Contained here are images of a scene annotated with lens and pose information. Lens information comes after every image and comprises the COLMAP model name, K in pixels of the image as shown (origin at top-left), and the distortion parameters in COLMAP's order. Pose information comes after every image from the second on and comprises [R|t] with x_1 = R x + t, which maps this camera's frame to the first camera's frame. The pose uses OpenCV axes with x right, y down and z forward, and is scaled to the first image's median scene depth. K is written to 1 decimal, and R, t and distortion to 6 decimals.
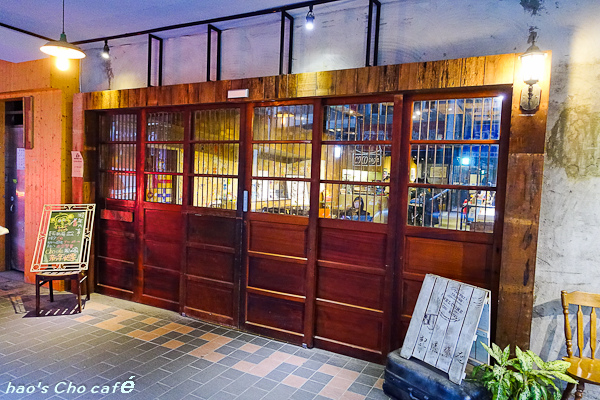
lens RADIAL K [[417.3, 0, 298.9], [0, 417.3, 200.4], [0, 0, 1]] dist [-0.000787, -0.002184]
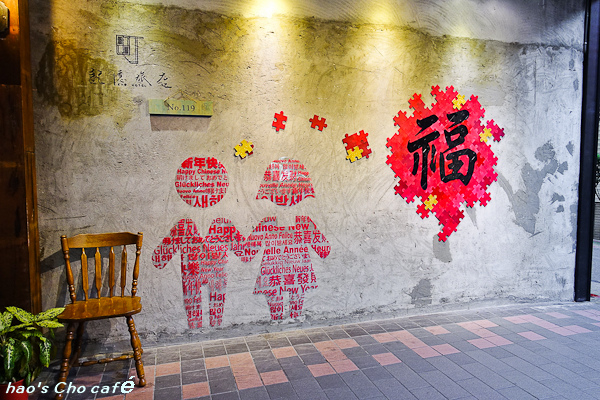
lens RADIAL K [[417.3, 0, 298.8], [0, 417.3, 199.8], [0, 0, 1]] dist [-0.000787, -0.002184]
pose [[0.688002, -0.090605, 0.720031, 0.320309], [0.064984, 0.995881, 0.063224, 0.108018], [-0.722794, 0.003292, 0.691056, -0.034390]]
